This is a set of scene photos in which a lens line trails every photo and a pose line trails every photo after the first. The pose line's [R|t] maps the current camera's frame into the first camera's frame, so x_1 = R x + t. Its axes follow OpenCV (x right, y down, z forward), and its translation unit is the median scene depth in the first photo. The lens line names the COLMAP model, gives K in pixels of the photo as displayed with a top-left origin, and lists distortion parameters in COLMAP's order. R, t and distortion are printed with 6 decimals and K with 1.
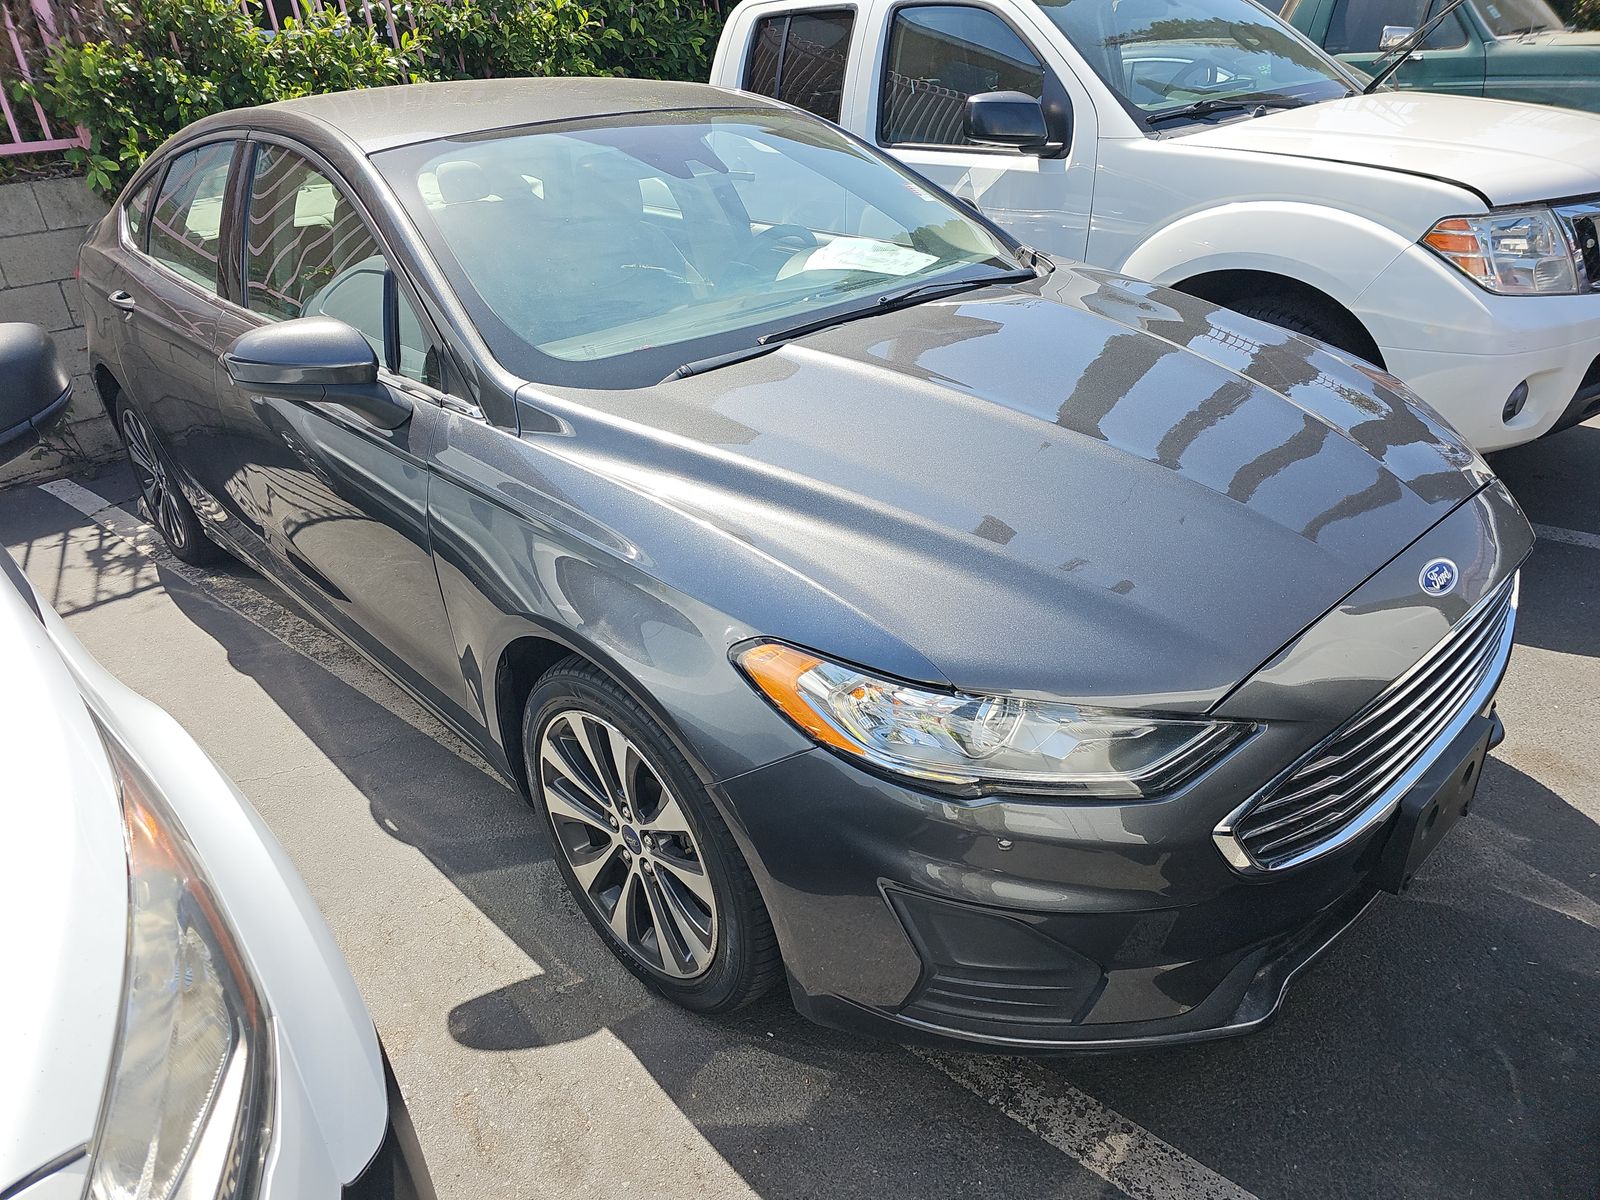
lens RADIAL K [[1105.3, 0, 800.3], [0, 1105.3, 605.4], [0, 0, 1]] dist [0.012777, 0.009766]
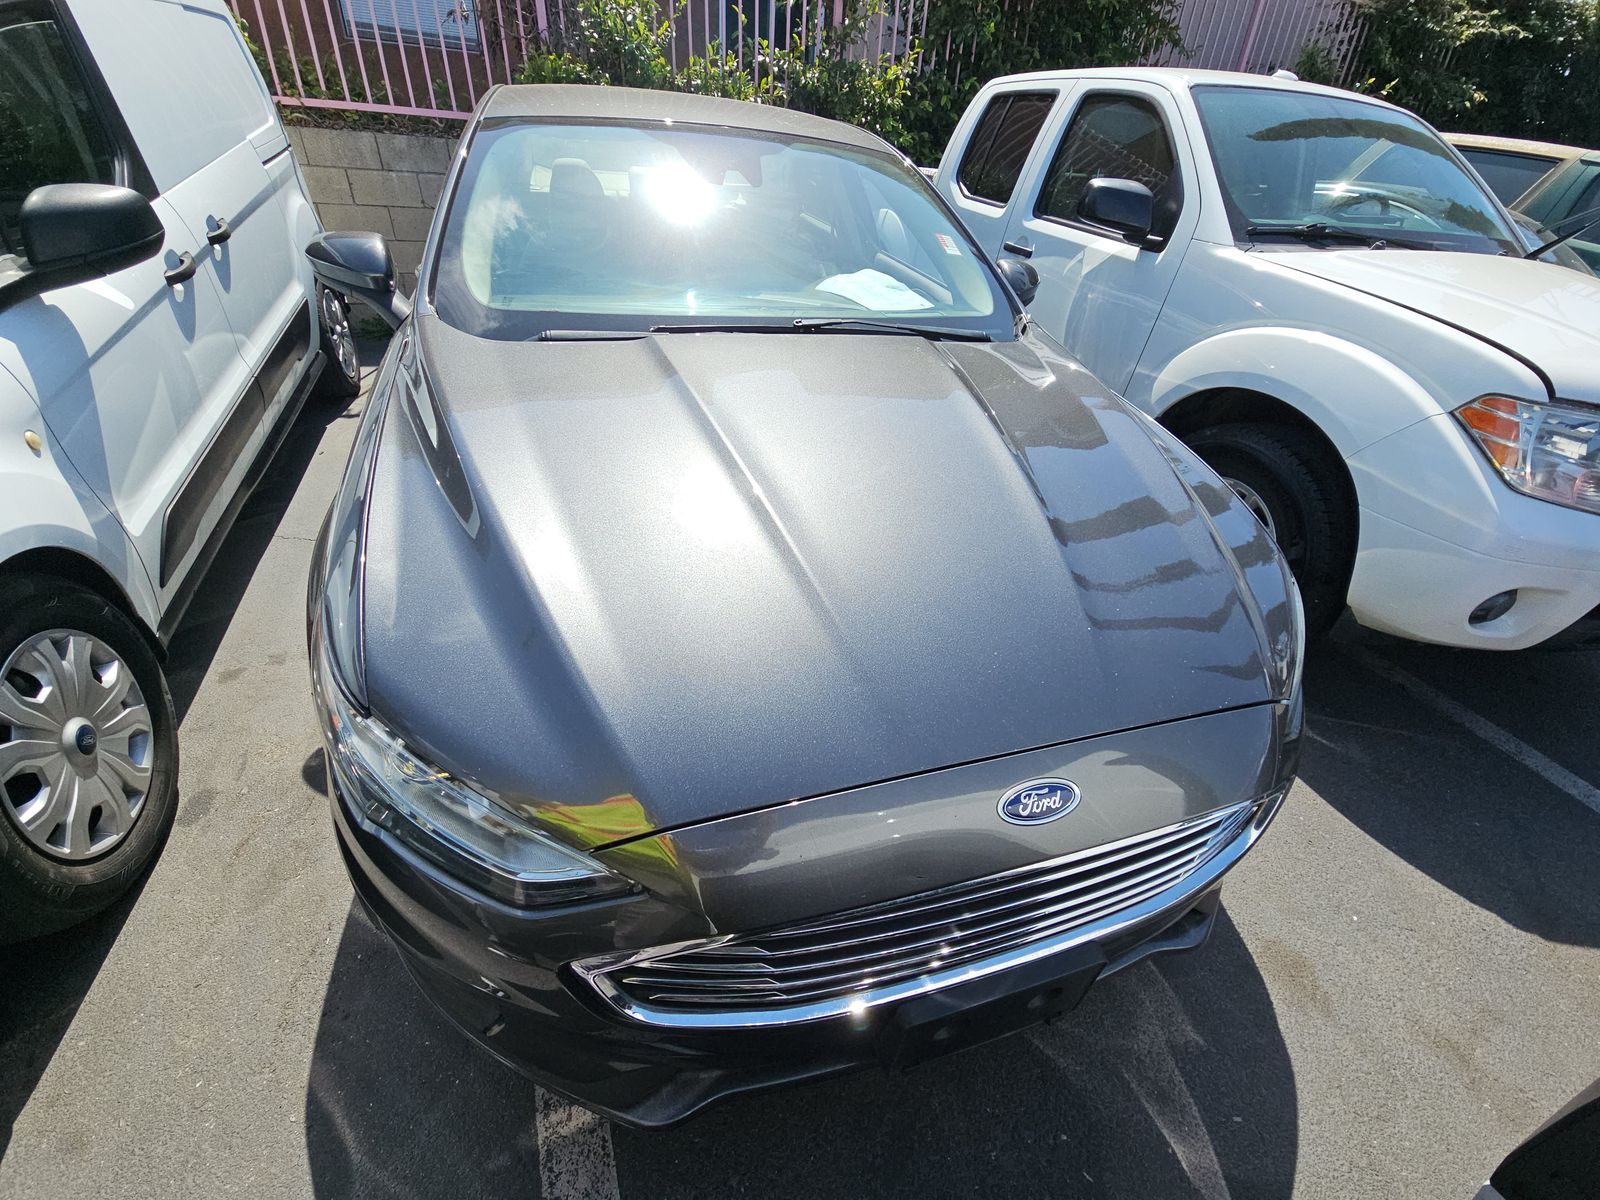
lens RADIAL K [[680.5, 0, 804.0], [0, 680.5, 602.2], [0, 0, 1]] dist [-0.011829, -0.001611]
pose [[0.889155, 0.349105, -0.295853, 0.262485], [-0.305330, 0.934167, 0.184676, -0.103395], [0.340848, -0.073873, 0.937212, 0.244436]]
